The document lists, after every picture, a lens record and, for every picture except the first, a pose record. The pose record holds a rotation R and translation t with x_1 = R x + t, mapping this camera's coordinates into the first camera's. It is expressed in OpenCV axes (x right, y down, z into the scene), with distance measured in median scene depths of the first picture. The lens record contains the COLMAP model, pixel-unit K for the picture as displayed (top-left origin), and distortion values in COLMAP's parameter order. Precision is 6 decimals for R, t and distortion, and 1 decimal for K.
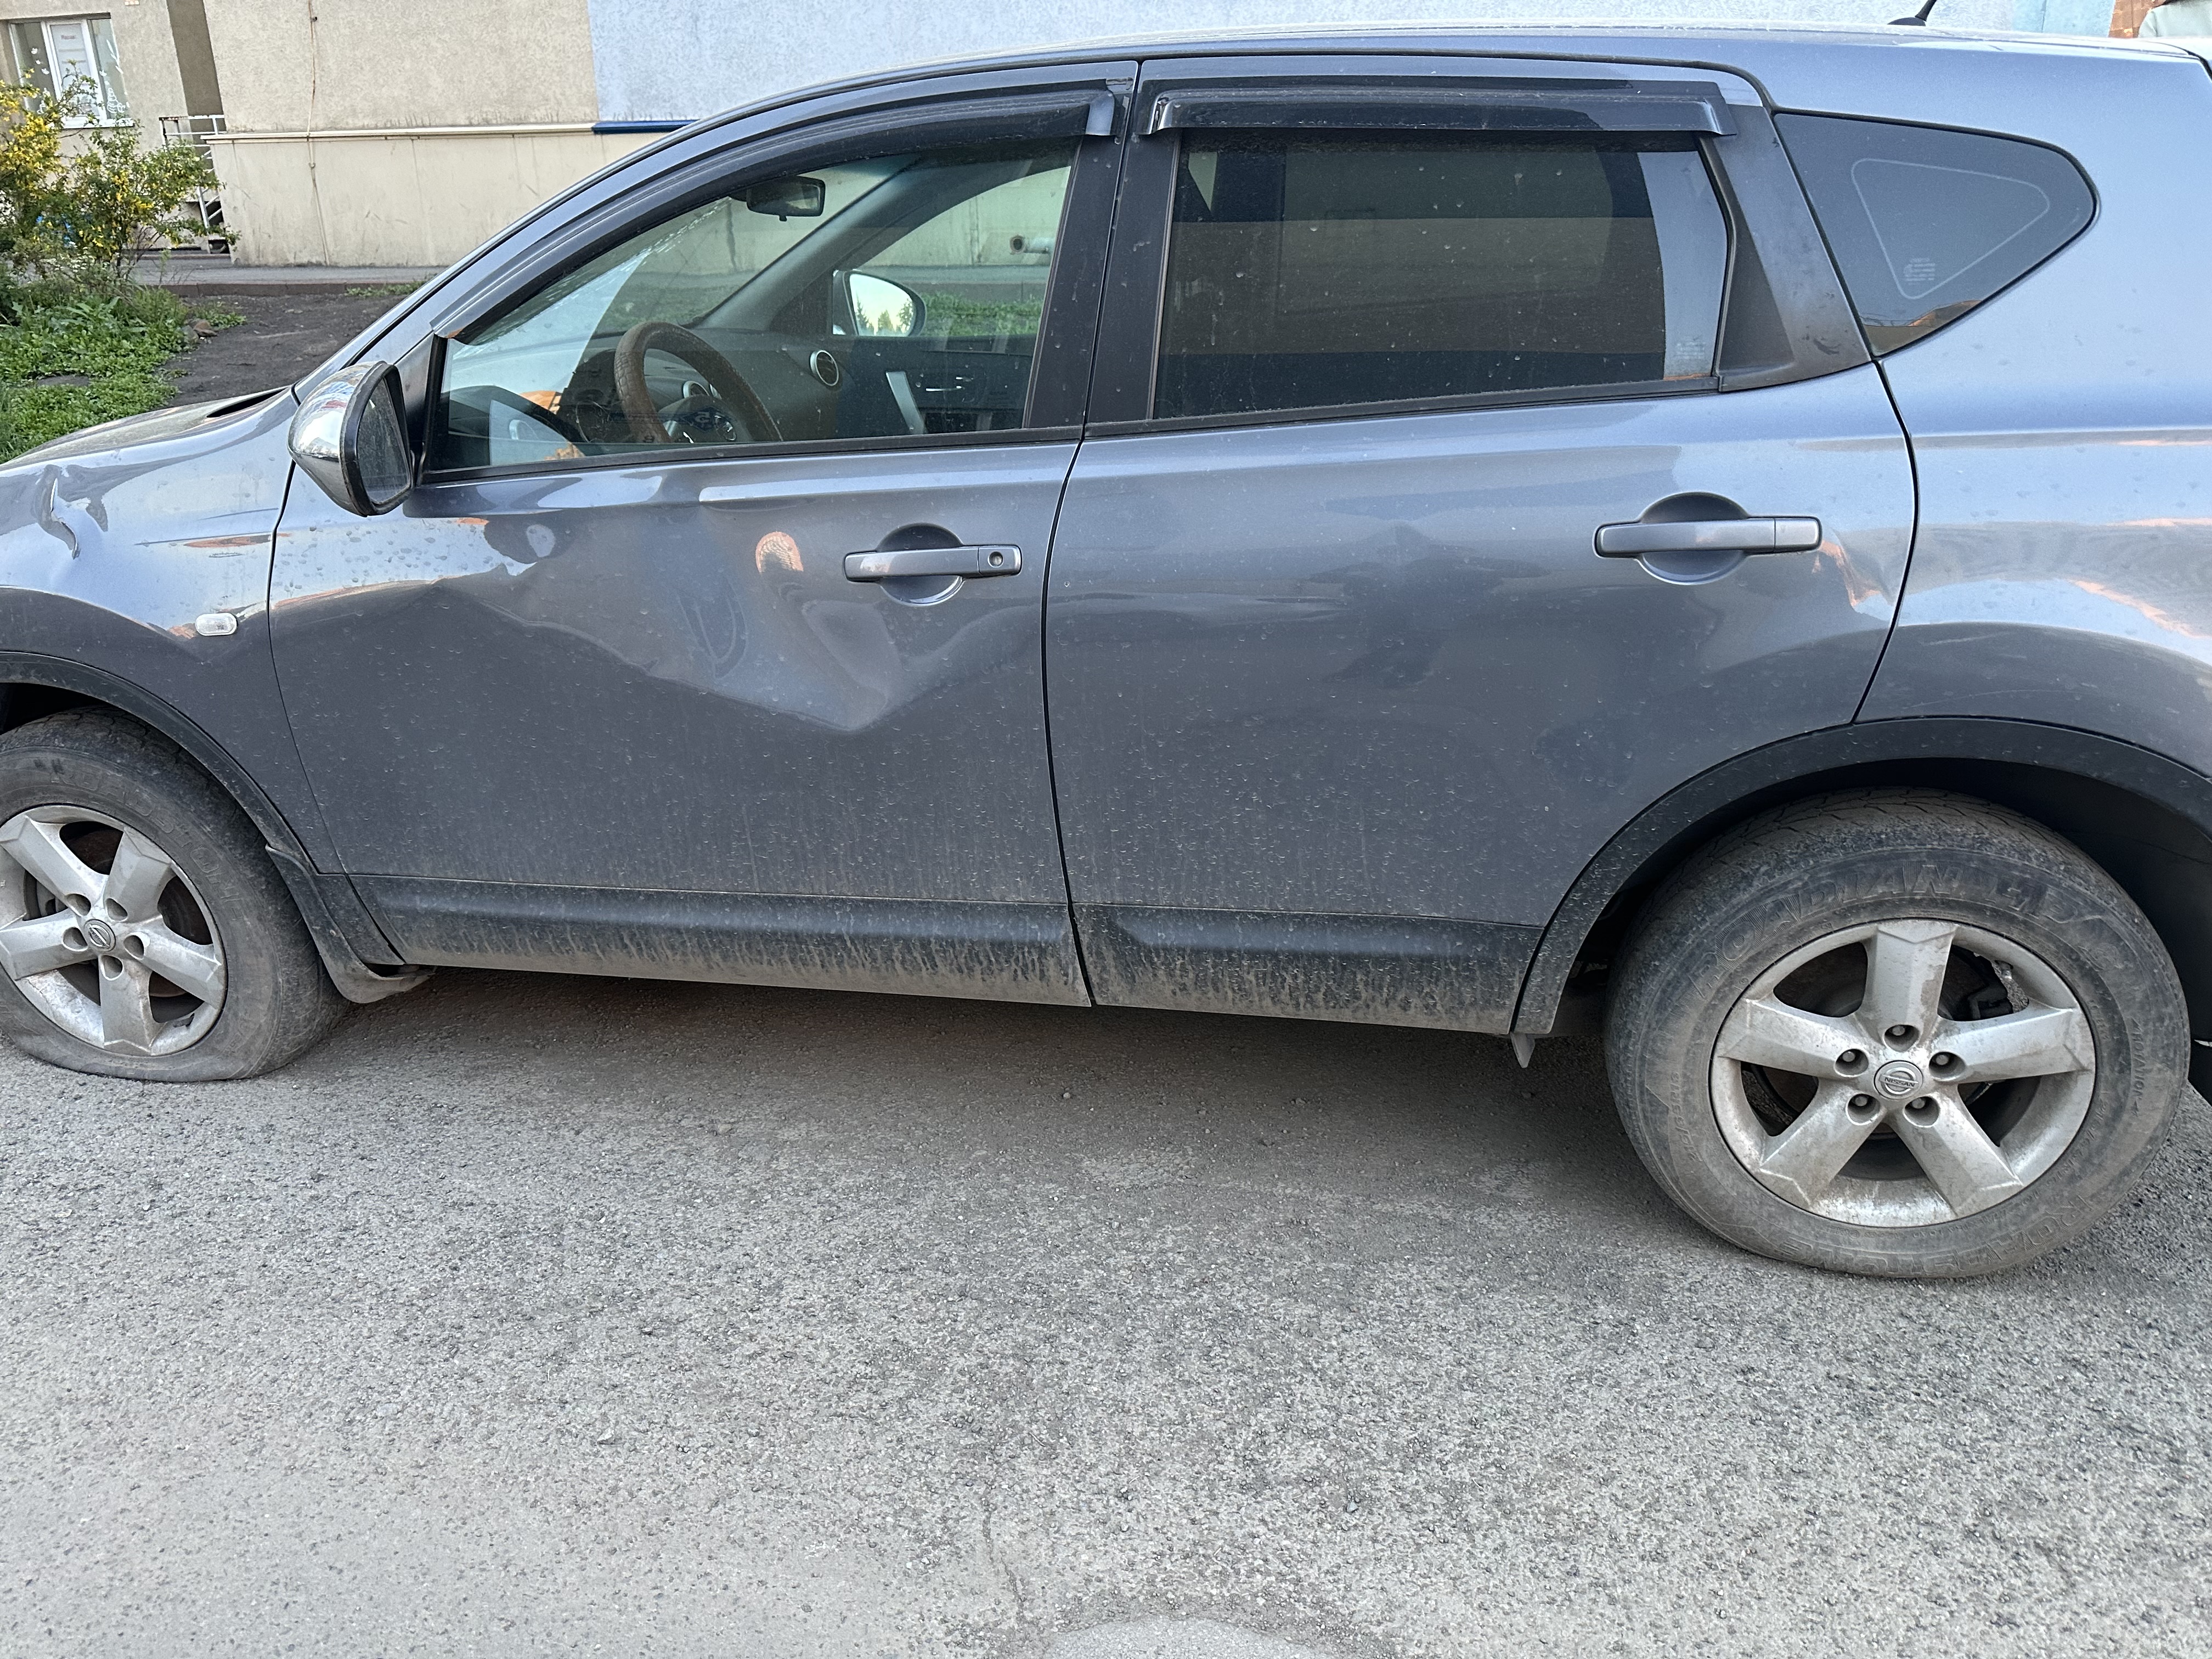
lens RADIAL K [[1504.4, 0, 1109.9], [0, 1504.4, 814.9], [0, 0, 1]] dist [0.082963, -0.108240]
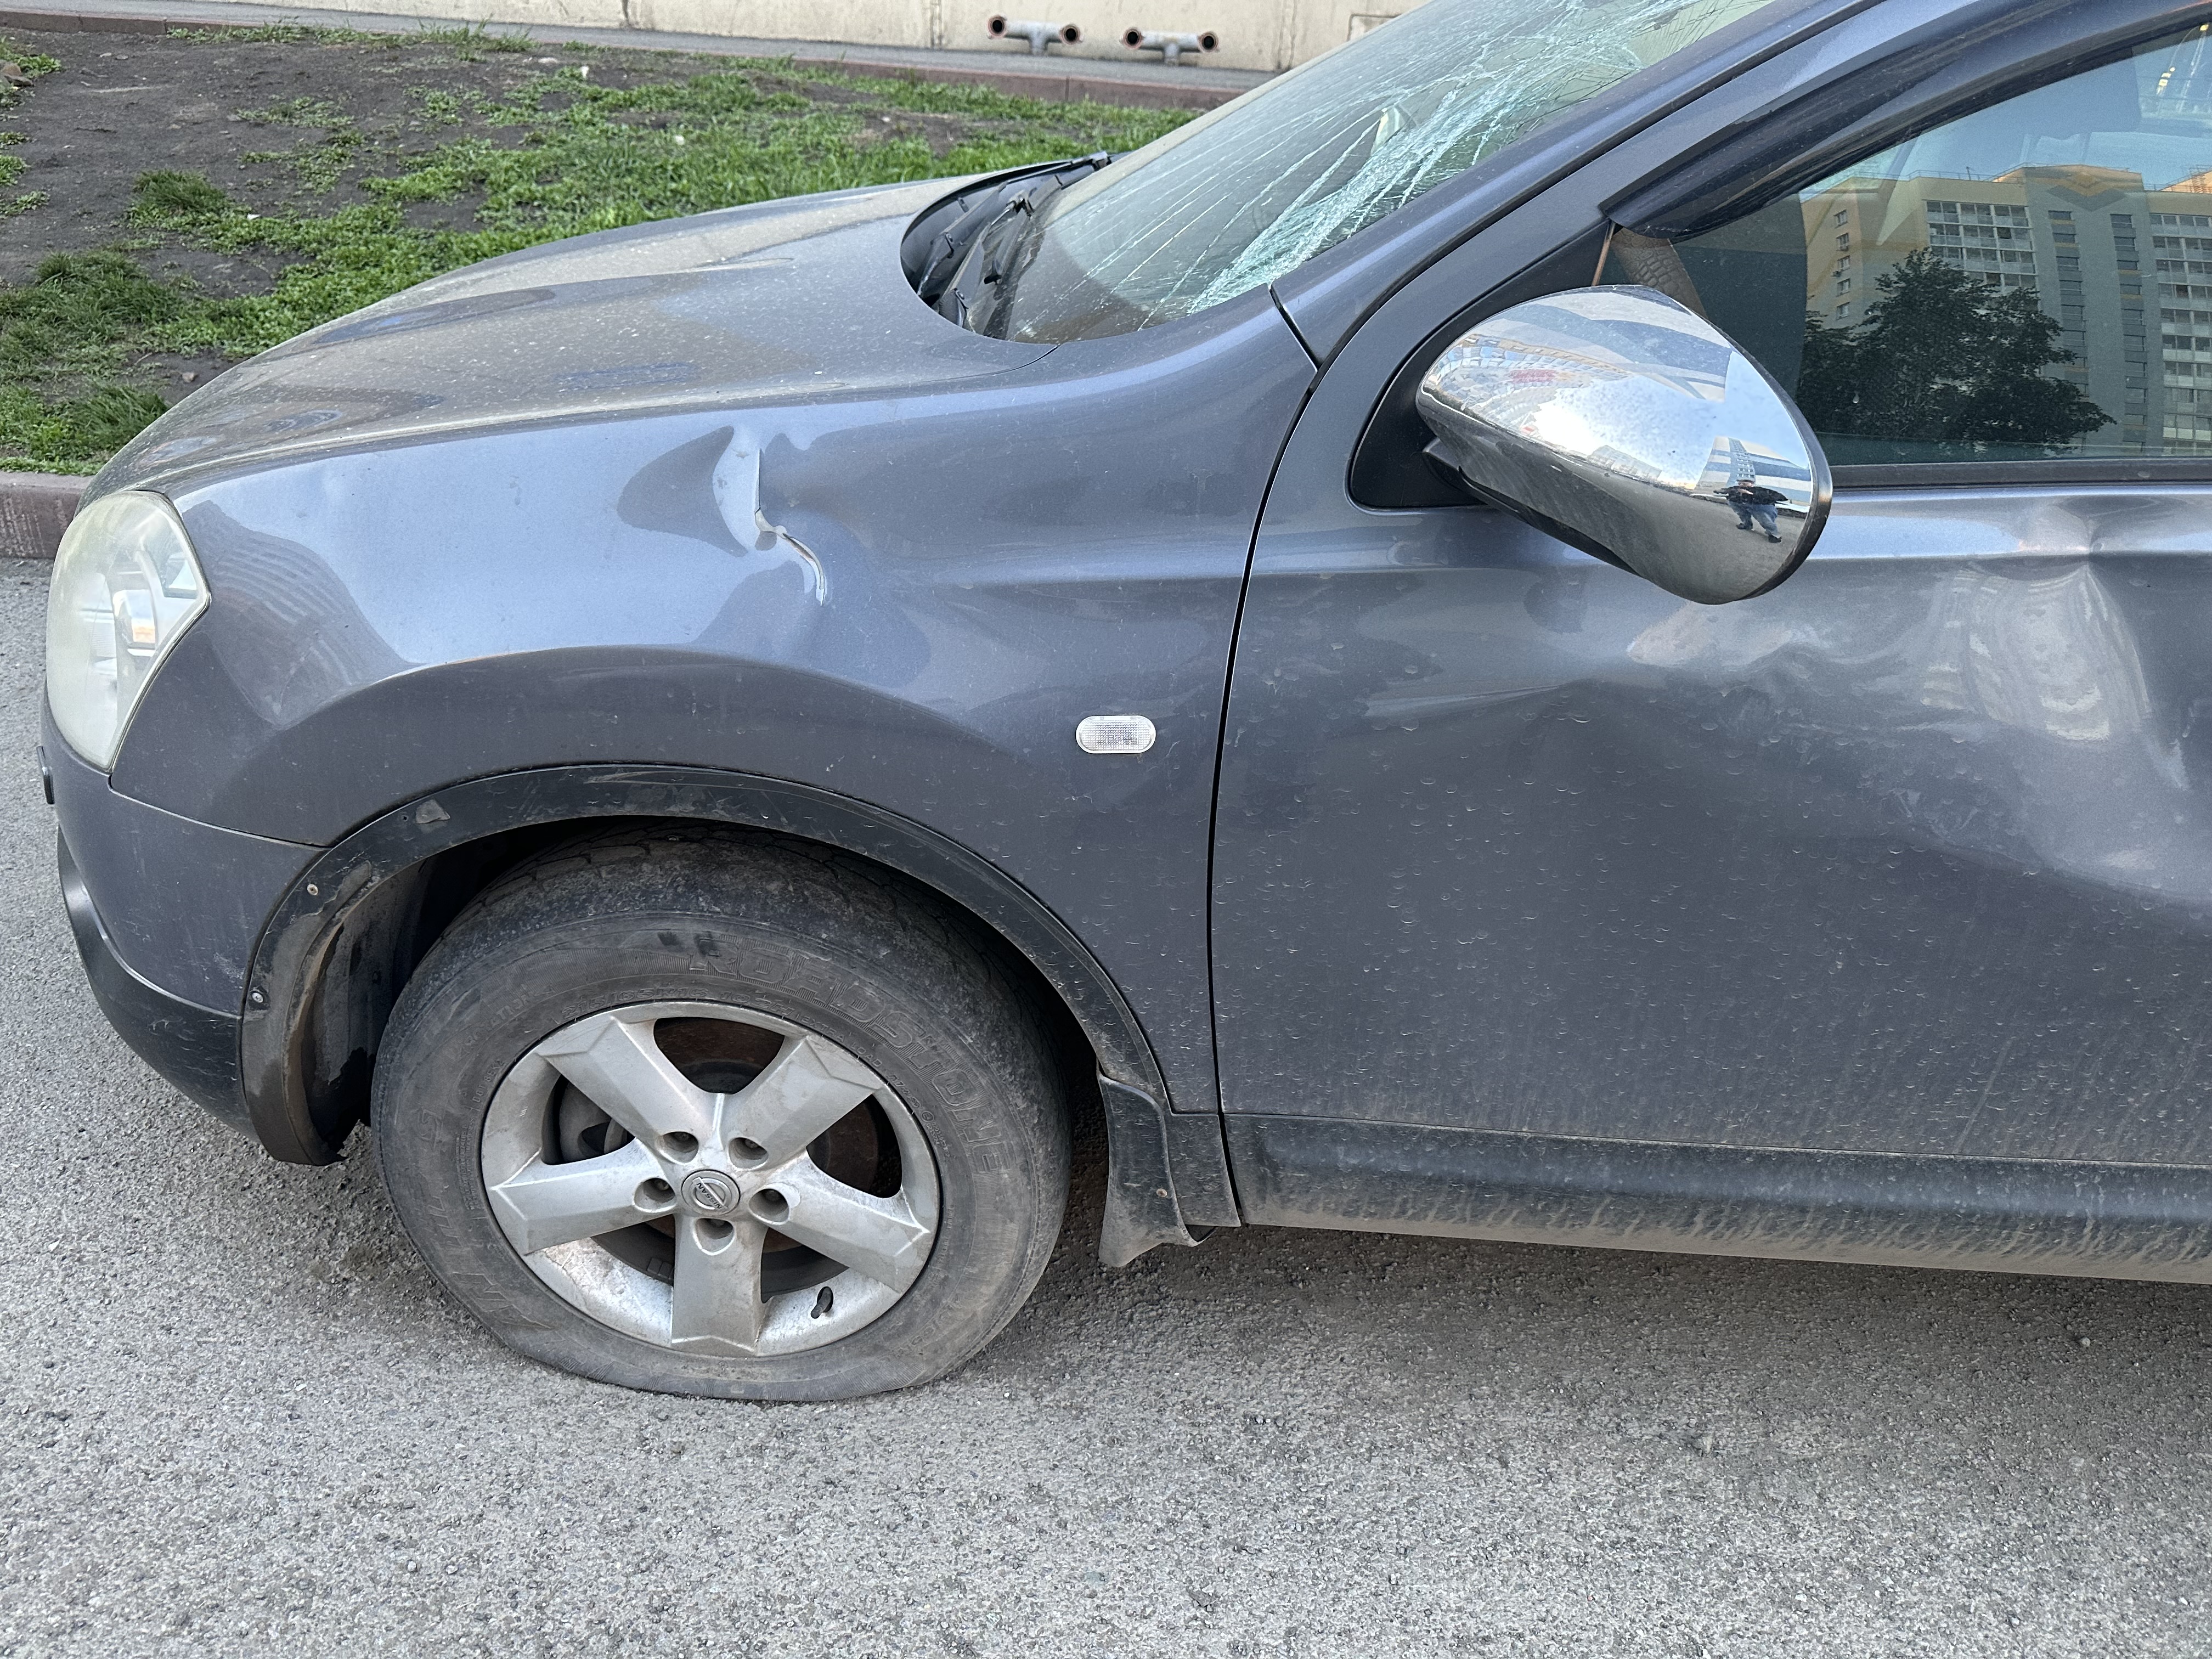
lens RADIAL K [[1504.4, 0, 1109.9], [0, 1504.4, 814.9], [0, 0, 1]] dist [0.082963, -0.108240]
pose [[0.984715, -0.011008, 0.173824, -0.670817], [-0.009274, 0.993271, 0.115440, -0.155798], [-0.173925, -0.115288, 0.977987, 0.440567]]
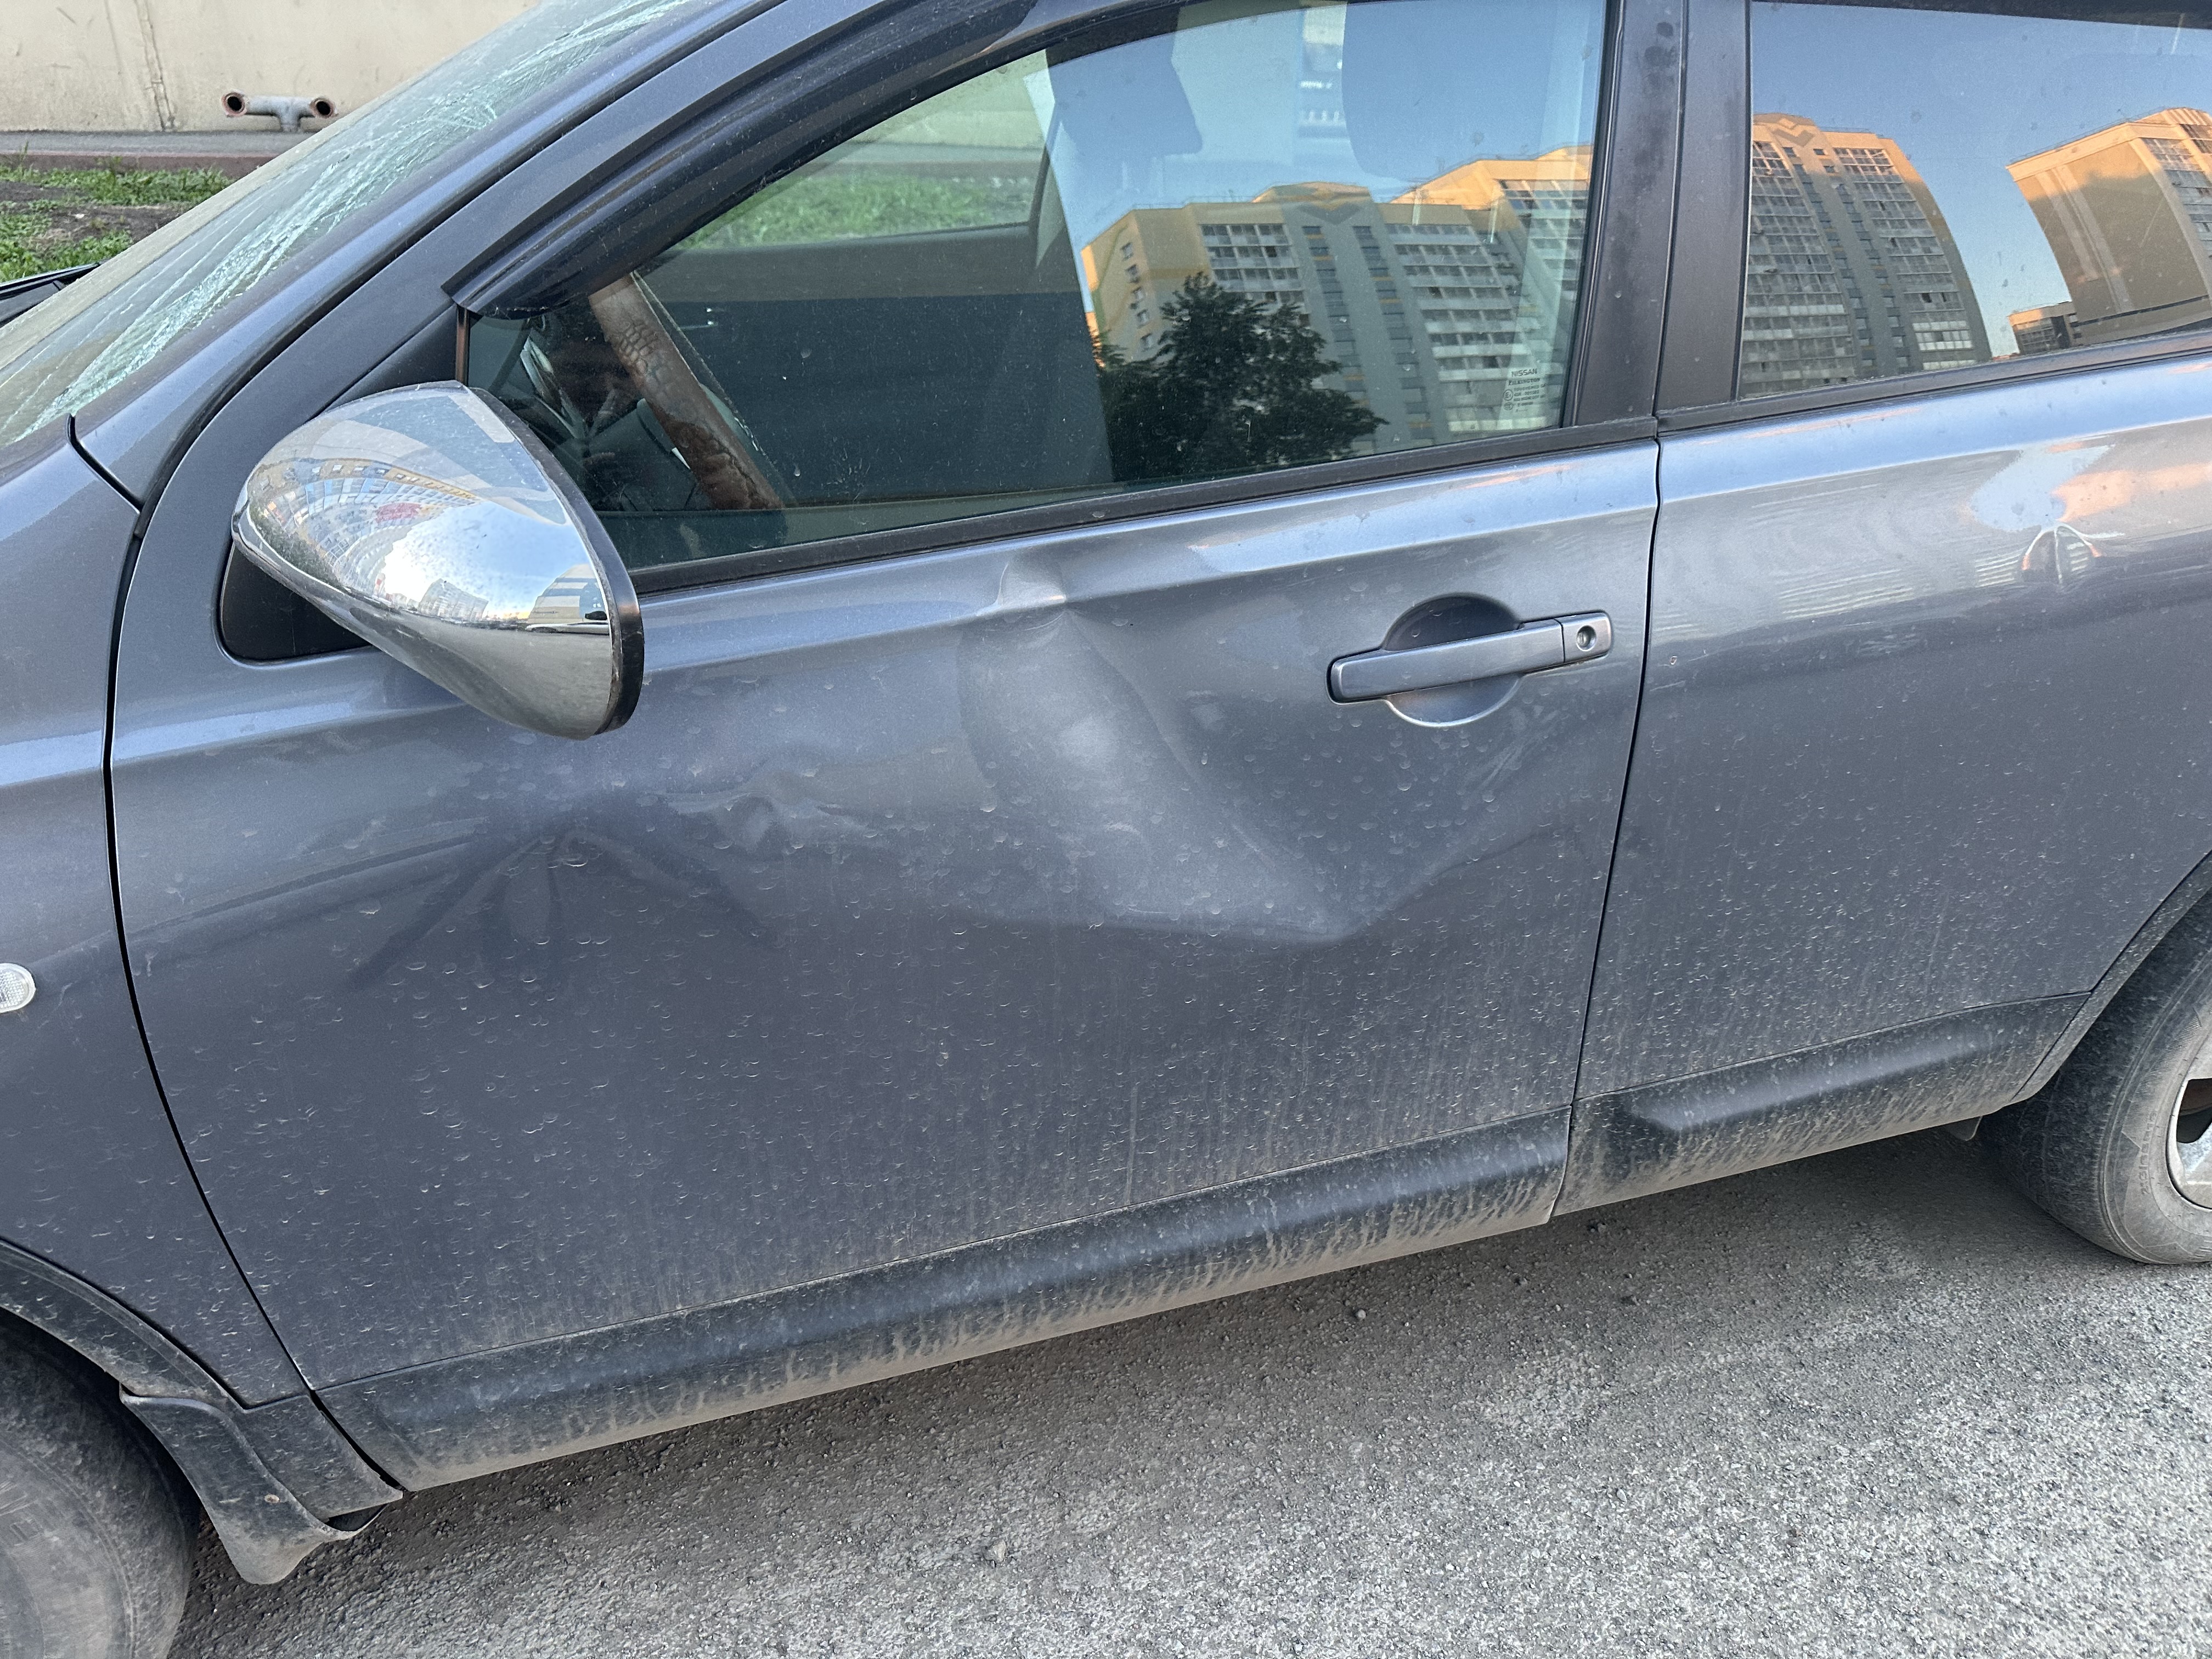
lens RADIAL K [[1511.7, 0, 1064.3], [0, 1511.7, 825.6], [0, 0, 1]] dist [0.062637, -0.079113]
pose [[0.872932, -0.188905, 0.449782, -0.490683], [0.153432, 0.981509, 0.114447, -0.171349], [-0.463085, -0.030893, 0.885775, 0.454170]]
